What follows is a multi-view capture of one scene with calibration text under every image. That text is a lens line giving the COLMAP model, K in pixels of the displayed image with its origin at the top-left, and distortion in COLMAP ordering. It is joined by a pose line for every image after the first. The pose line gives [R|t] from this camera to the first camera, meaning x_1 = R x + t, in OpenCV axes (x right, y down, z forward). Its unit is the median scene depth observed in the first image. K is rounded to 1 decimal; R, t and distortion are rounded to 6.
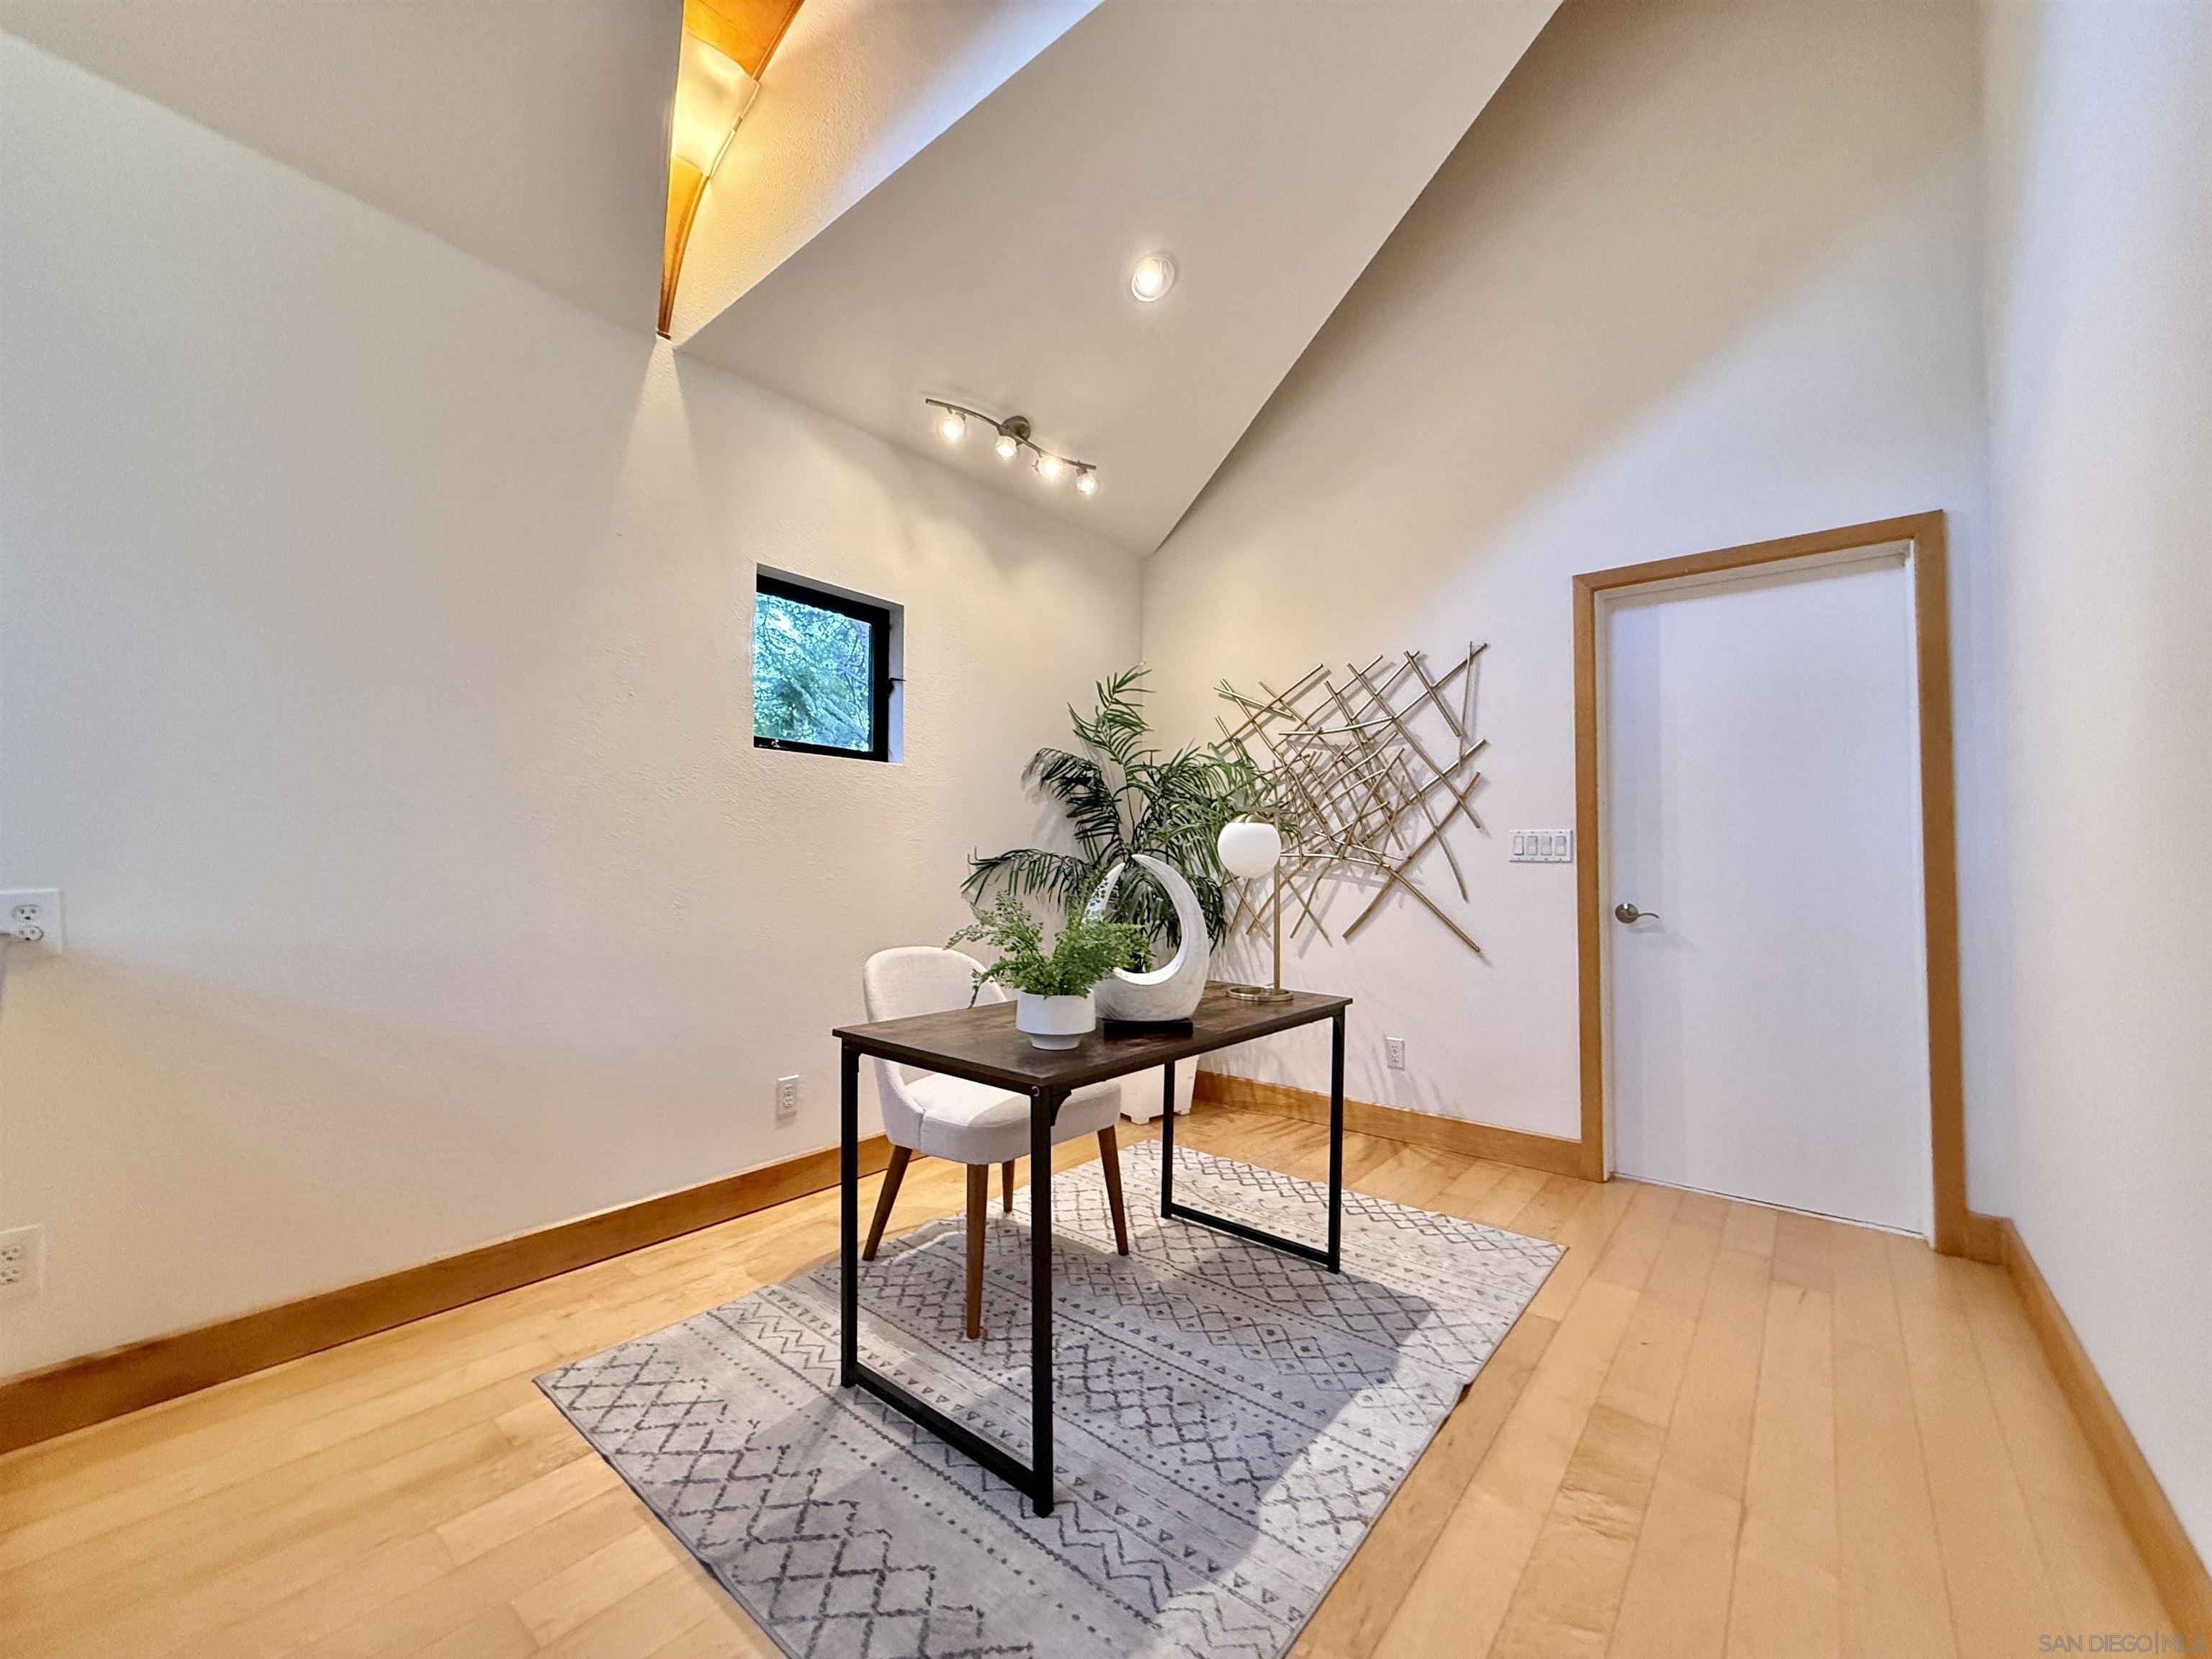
lens RADIAL K [[882.4, 0, 1105.5], [0, 882.4, 824.4], [0, 0, 1]] dist [0.001064, -0.000309]
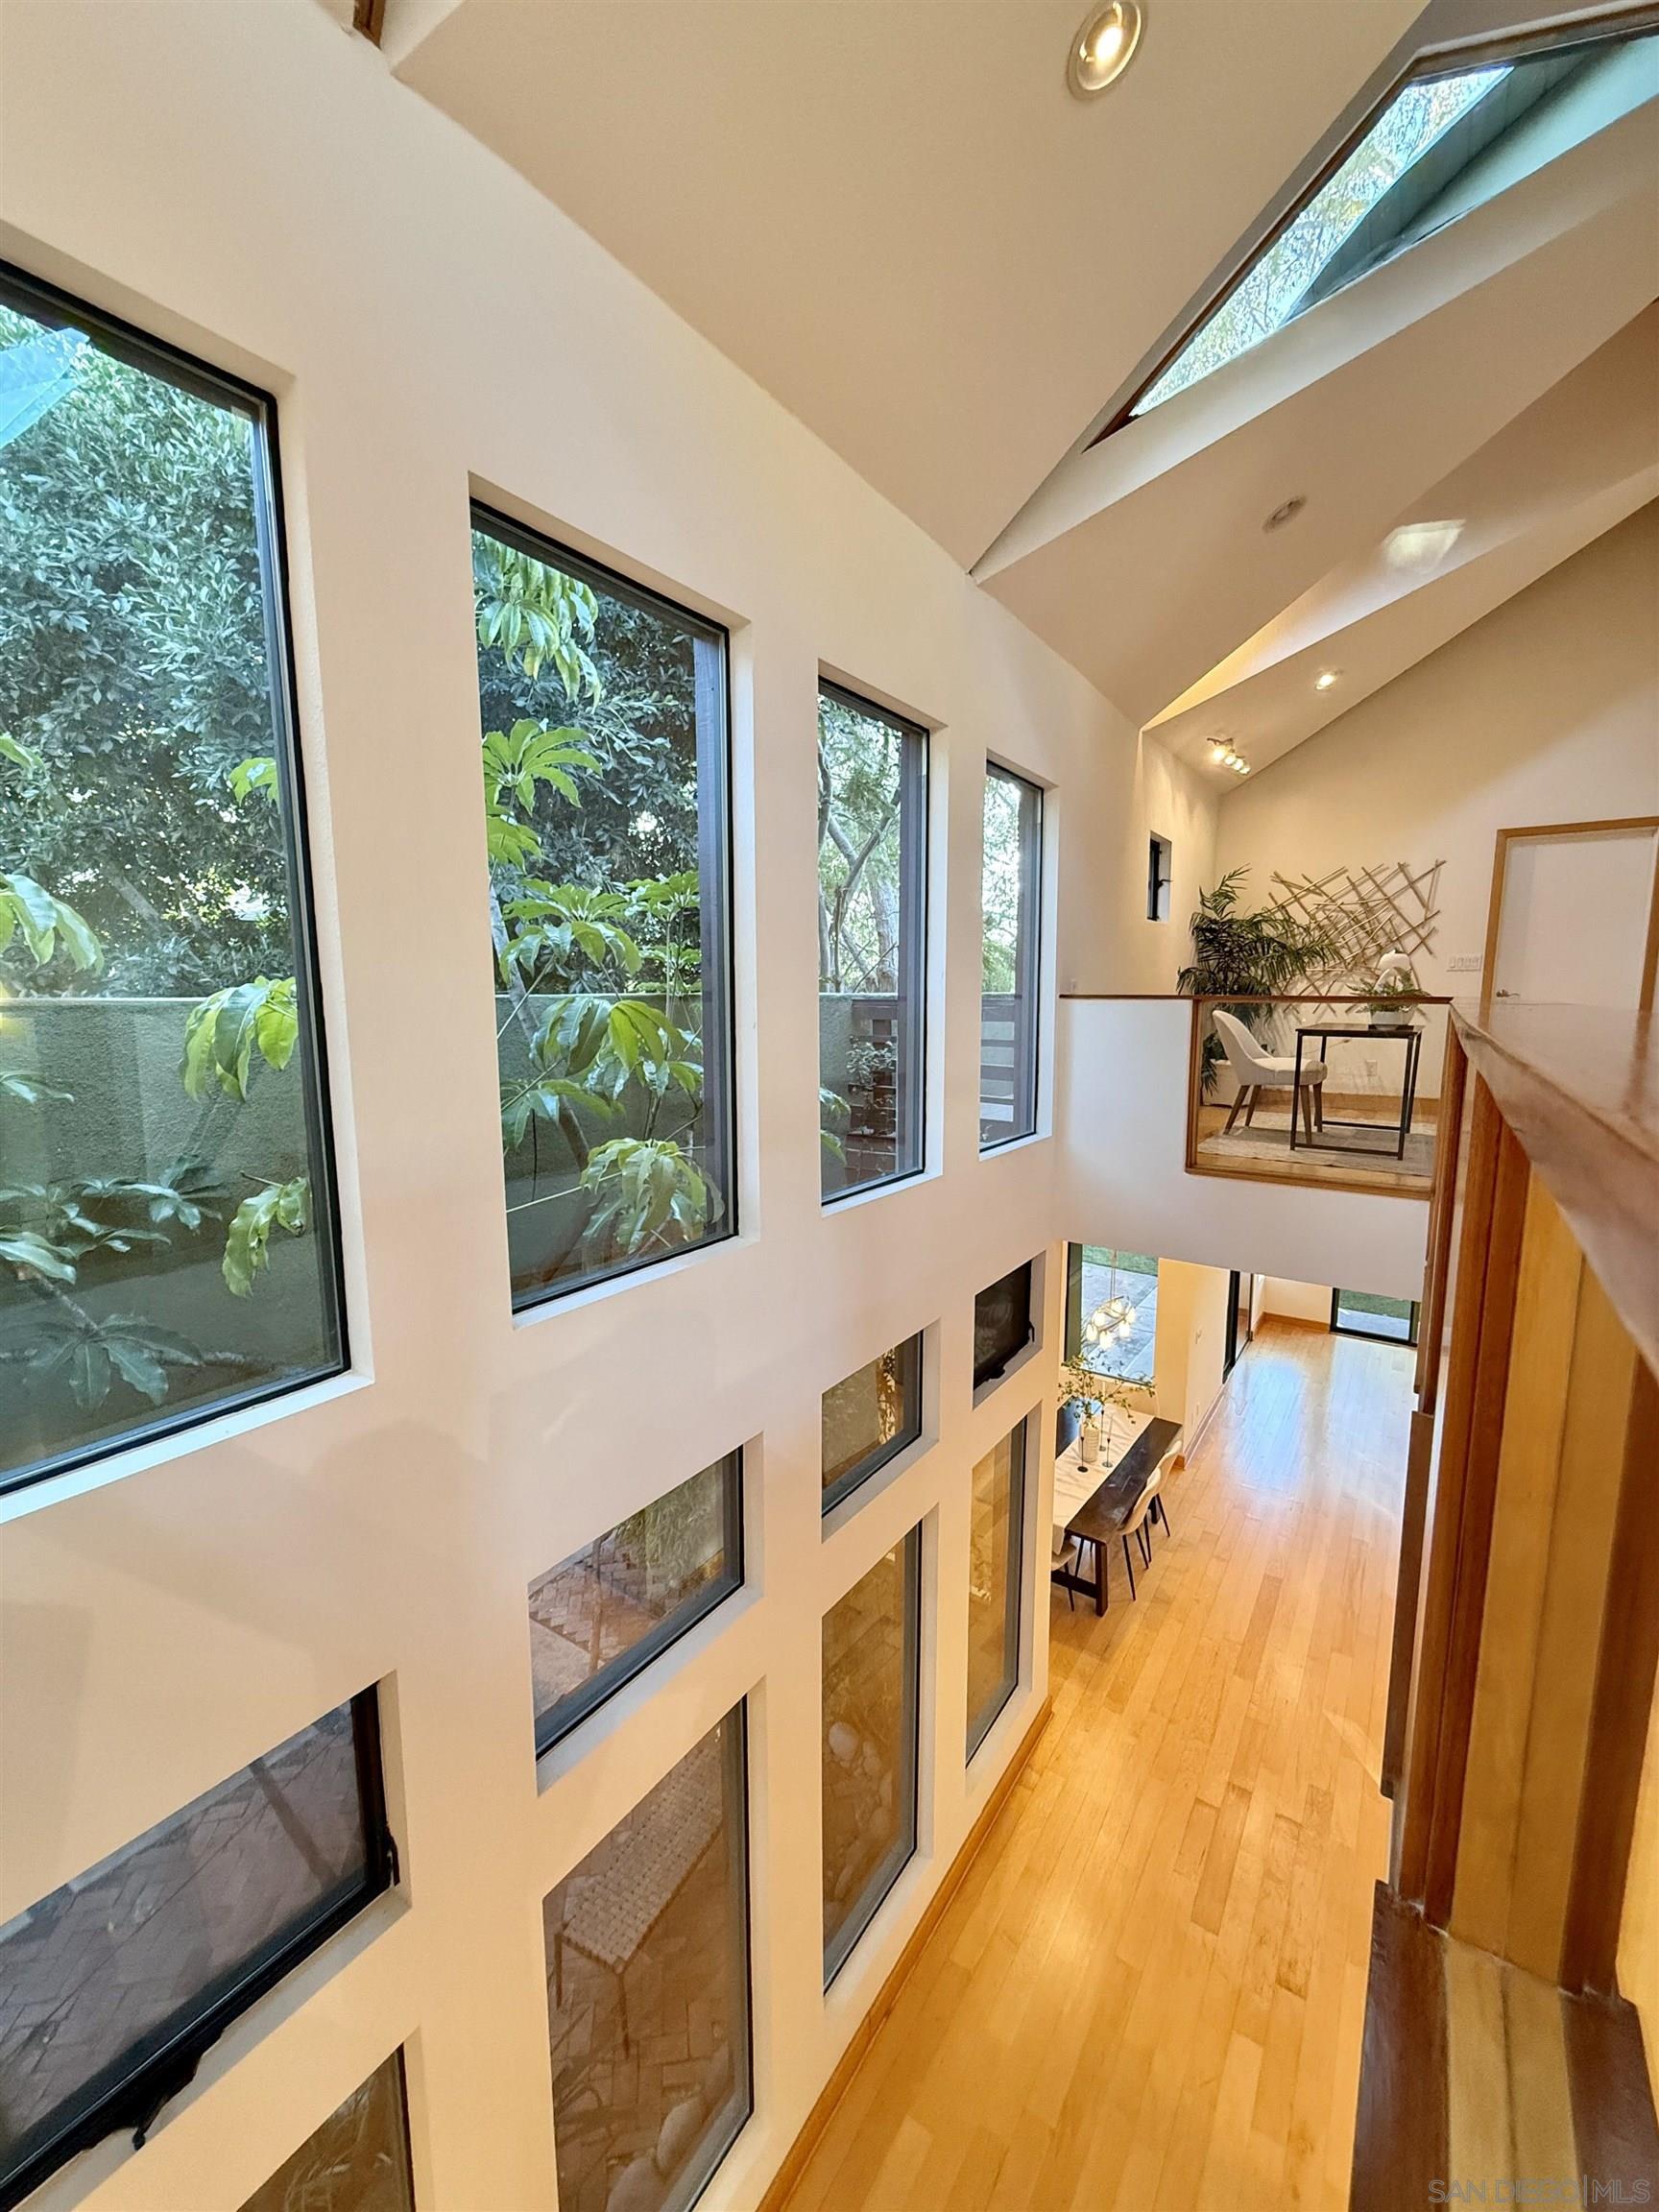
lens RADIAL K [[882.4, 0, 836.6], [0, 882.4, 1119.2], [0, 0, 1]] dist [0.001064, -0.000309]
pose [[0.996451, -0.022727, 0.081050, -1.049663], [0.007526, 0.983060, 0.183131, -0.004790], [-0.083839, -0.181871, 0.979742, -0.891506]]
